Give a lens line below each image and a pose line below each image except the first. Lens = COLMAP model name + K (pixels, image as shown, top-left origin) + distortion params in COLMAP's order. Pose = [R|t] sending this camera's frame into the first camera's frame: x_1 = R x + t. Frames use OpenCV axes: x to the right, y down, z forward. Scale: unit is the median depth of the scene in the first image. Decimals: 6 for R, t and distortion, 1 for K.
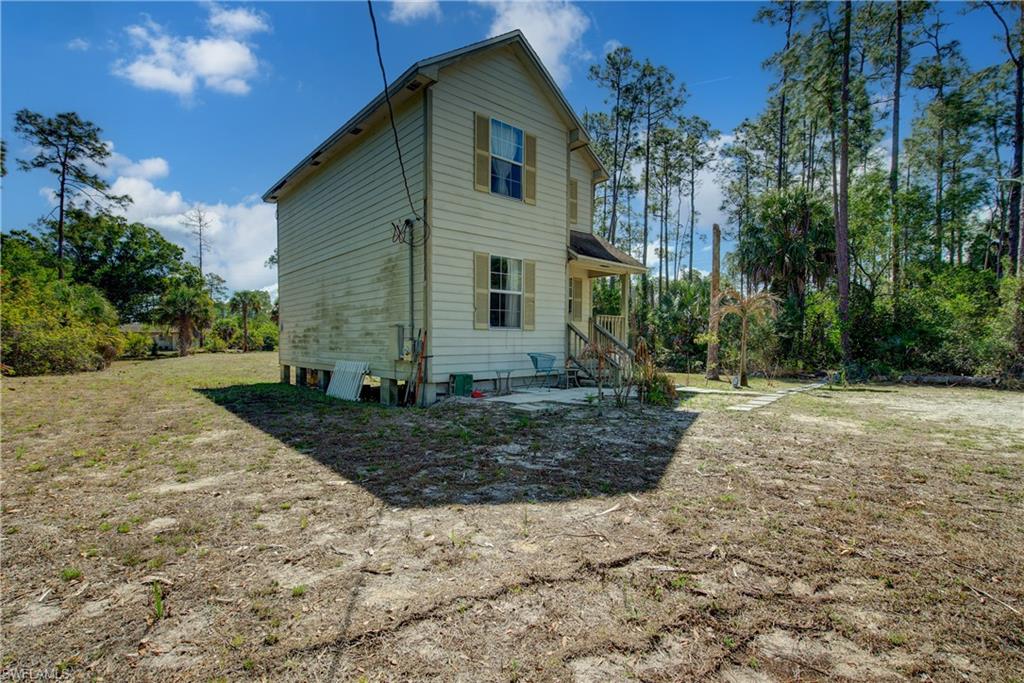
lens RADIAL K [[475.6, 0, 512.6], [0, 475.6, 344.9], [0, 0, 1]] dist [0.007413, -0.002391]
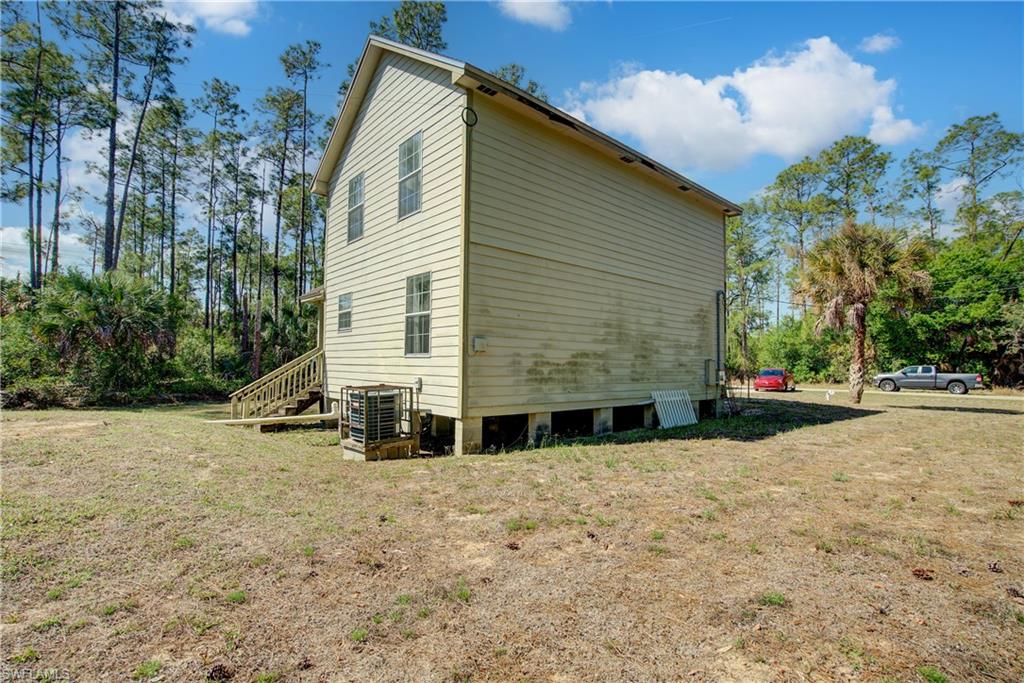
lens RADIAL K [[475.6, 0, 503.6], [0, 475.6, 348.3], [0, 0, 1]] dist [0.007413, -0.002391]
pose [[0.007949, 0.036128, 0.999316, -1.348416], [-0.003832, 0.999341, -0.036098, -0.018501], [-0.999961, -0.003542, 0.008082, 1.312341]]
